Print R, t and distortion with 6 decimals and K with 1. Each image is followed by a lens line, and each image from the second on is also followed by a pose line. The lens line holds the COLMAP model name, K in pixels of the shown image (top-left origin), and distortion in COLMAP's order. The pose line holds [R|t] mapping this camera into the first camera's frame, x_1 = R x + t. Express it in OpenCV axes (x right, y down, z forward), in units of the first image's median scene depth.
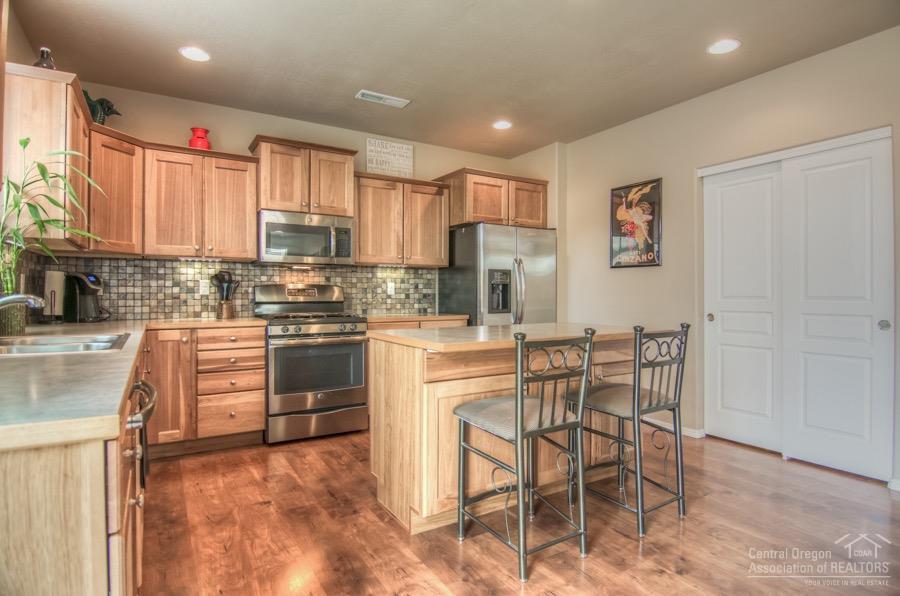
lens RADIAL K [[486.6, 0, 452.9], [0, 486.6, 294.1], [0, 0, 1]] dist [-0.001832, -0.001020]
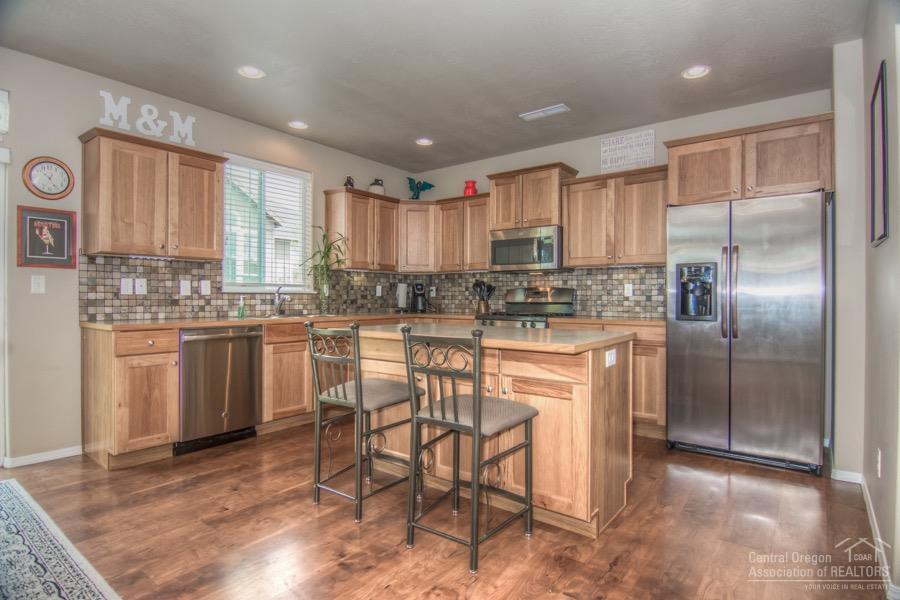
lens RADIAL K [[472.6, 0, 450.5], [0, 472.6, 300.5], [0, 0, 1]] dist [-0.005669, -0.000518]
pose [[0.344298, 0.006154, -0.938840, 0.719836], [-0.004099, 0.999979, 0.005051, 0.006240], [0.938851, 0.002110, 0.344316, 0.426383]]
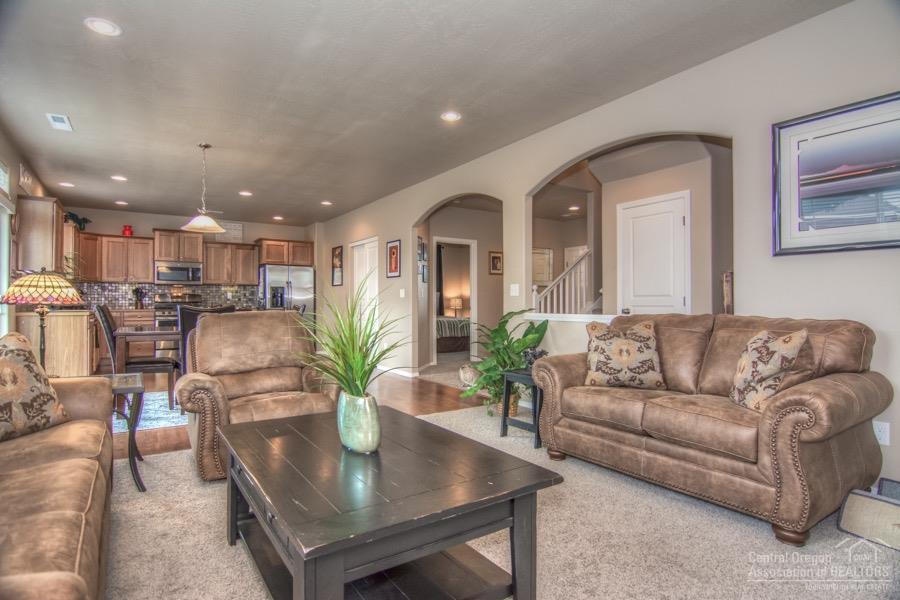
lens RADIAL K [[472.6, 0, 448.4], [0, 472.6, 297.9], [0, 0, 1]] dist [-0.005669, -0.000518]
pose [[0.999034, -0.001981, 0.043889, 0.816560], [0.002406, 0.999951, -0.009646, 0.022412], [-0.043868, 0.009742, 0.998990, -1.172796]]
